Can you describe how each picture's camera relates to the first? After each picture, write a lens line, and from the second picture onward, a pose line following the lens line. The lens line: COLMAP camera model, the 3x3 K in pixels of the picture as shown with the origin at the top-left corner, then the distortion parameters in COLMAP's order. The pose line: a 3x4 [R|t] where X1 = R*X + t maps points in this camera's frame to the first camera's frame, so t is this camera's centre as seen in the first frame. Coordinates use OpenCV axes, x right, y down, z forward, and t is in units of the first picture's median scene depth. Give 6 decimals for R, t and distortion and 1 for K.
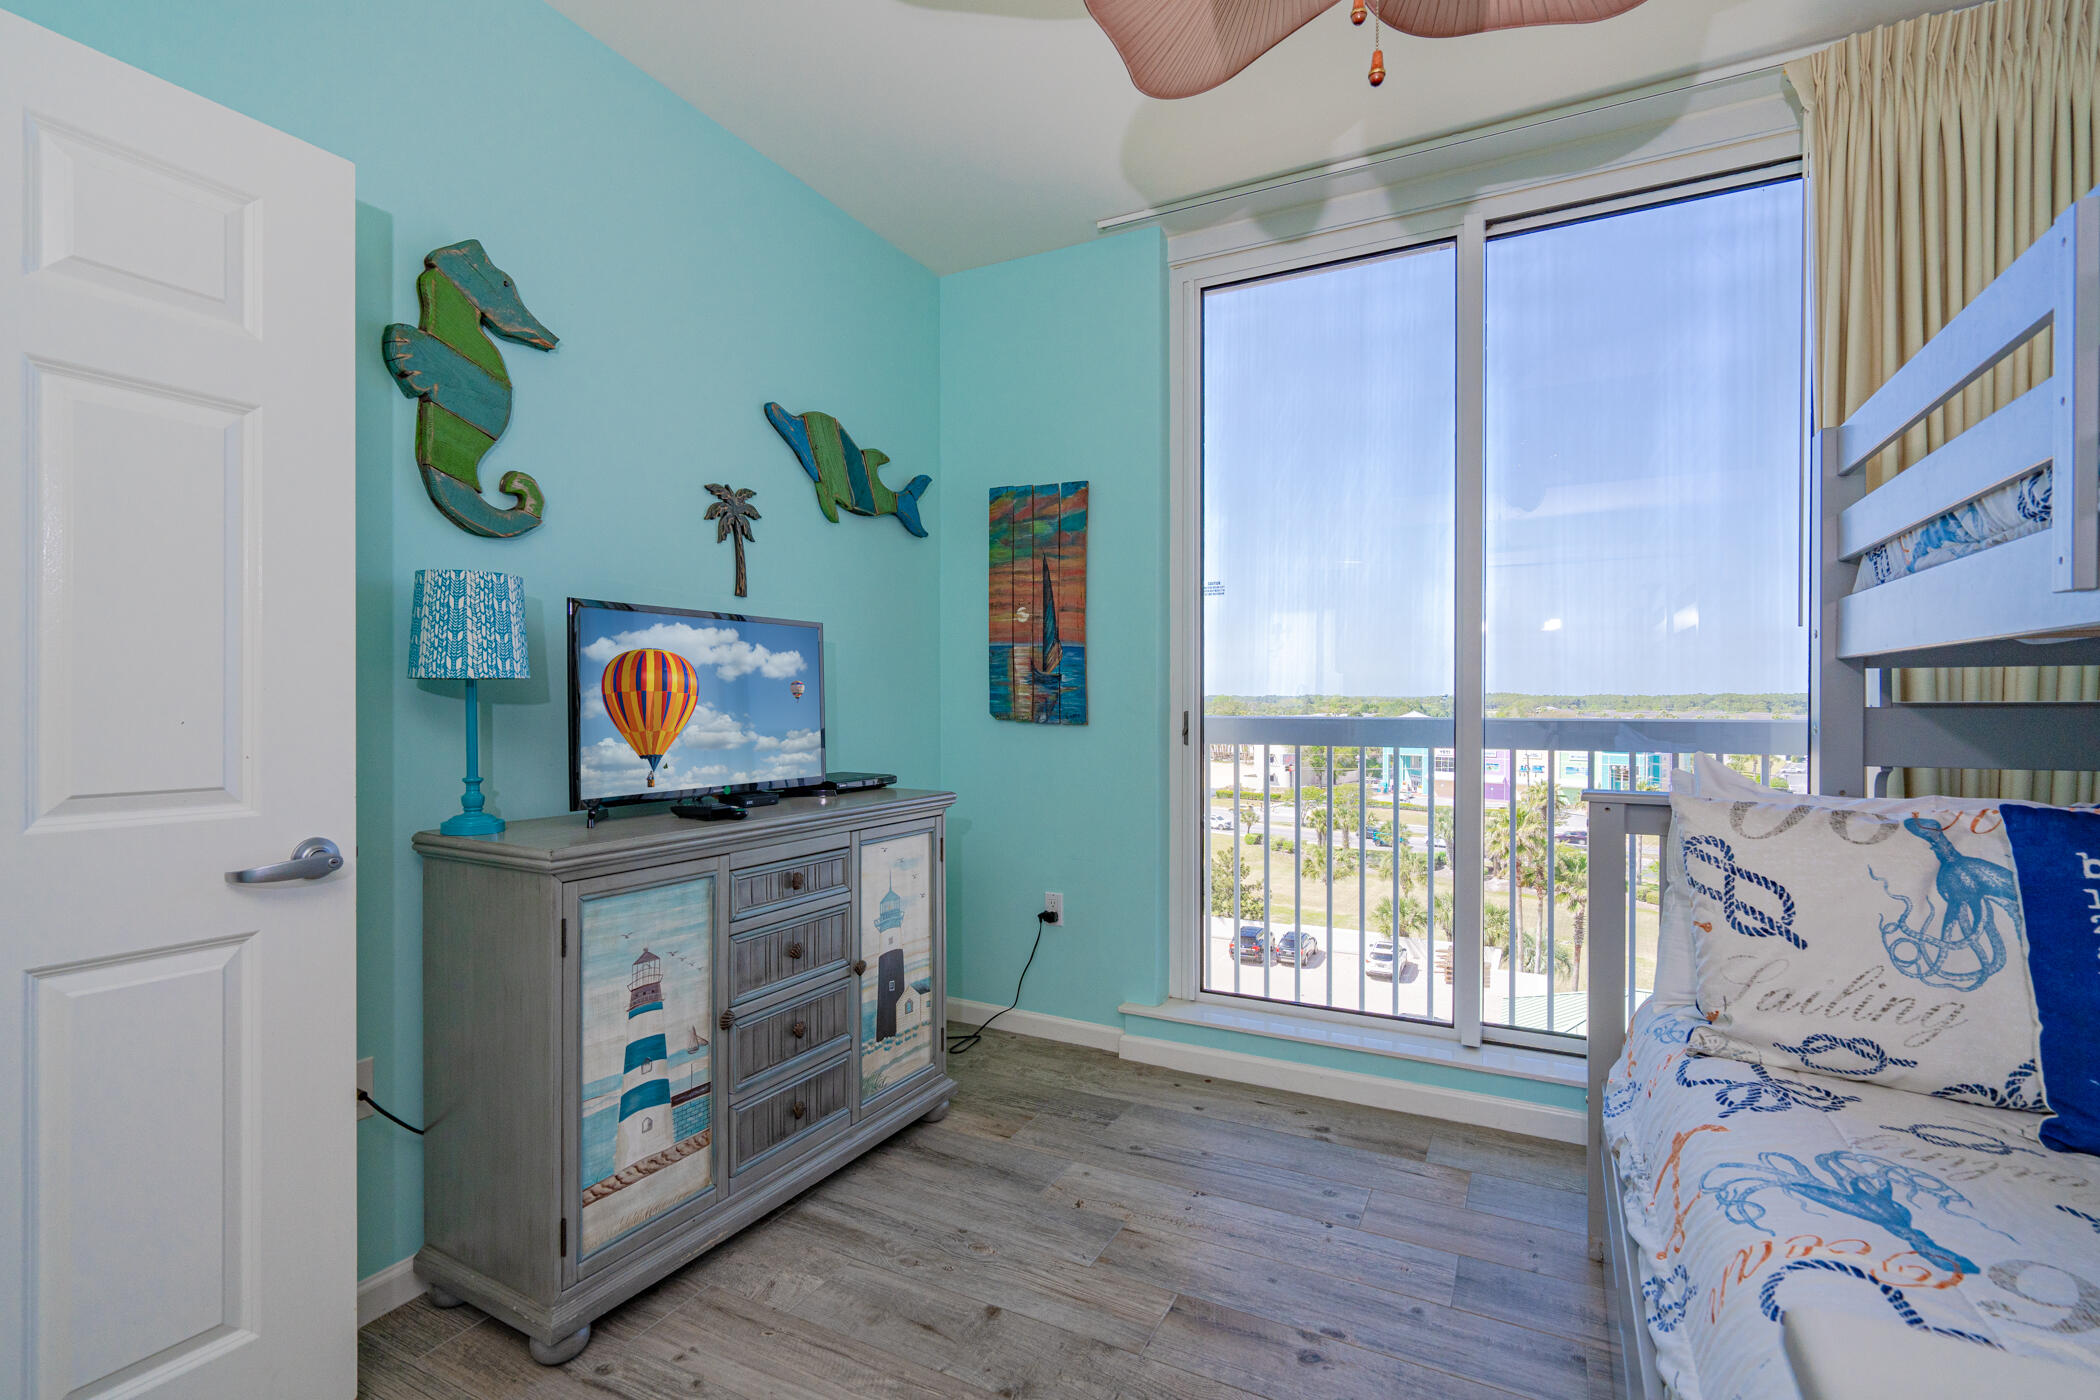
lens RADIAL K [[955.6, 0, 1057.0], [0, 955.6, 696.7], [0, 0, 1]] dist [-0.004521, 0.000094]
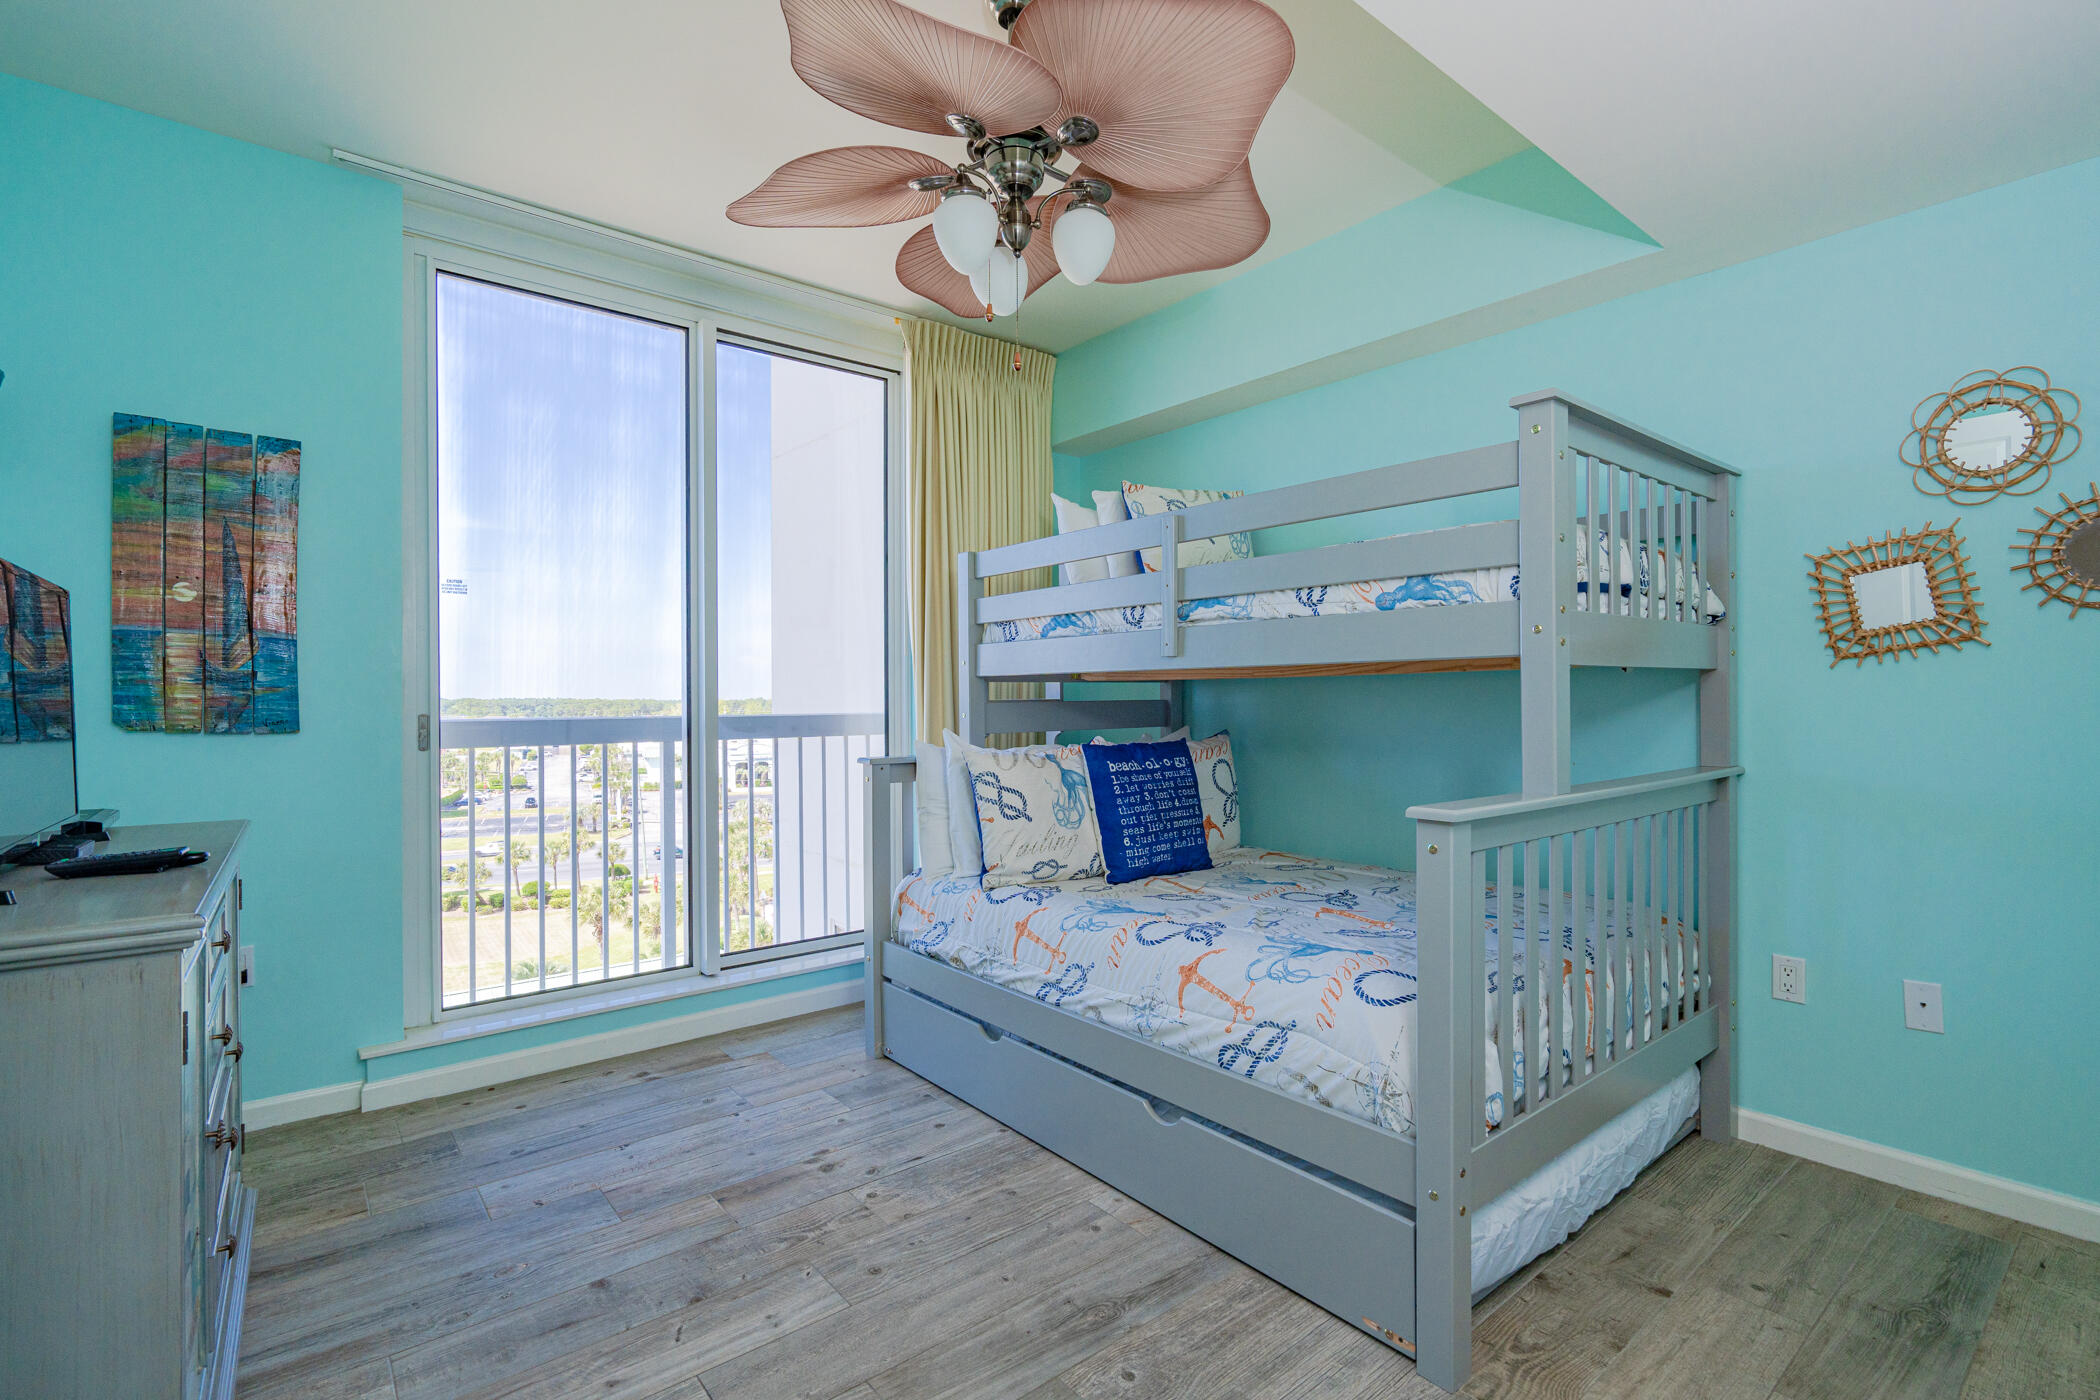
lens RADIAL K [[952.9, 0, 1049.9], [0, 952.9, 679.8], [0, 0, 1]] dist [-0.002940, 0.000927]
pose [[0.400771, 0.017677, 0.916008, -0.567808], [0.004255, 0.999767, -0.021155, 0.004039], [-0.916168, 0.012376, 0.400603, 0.081974]]
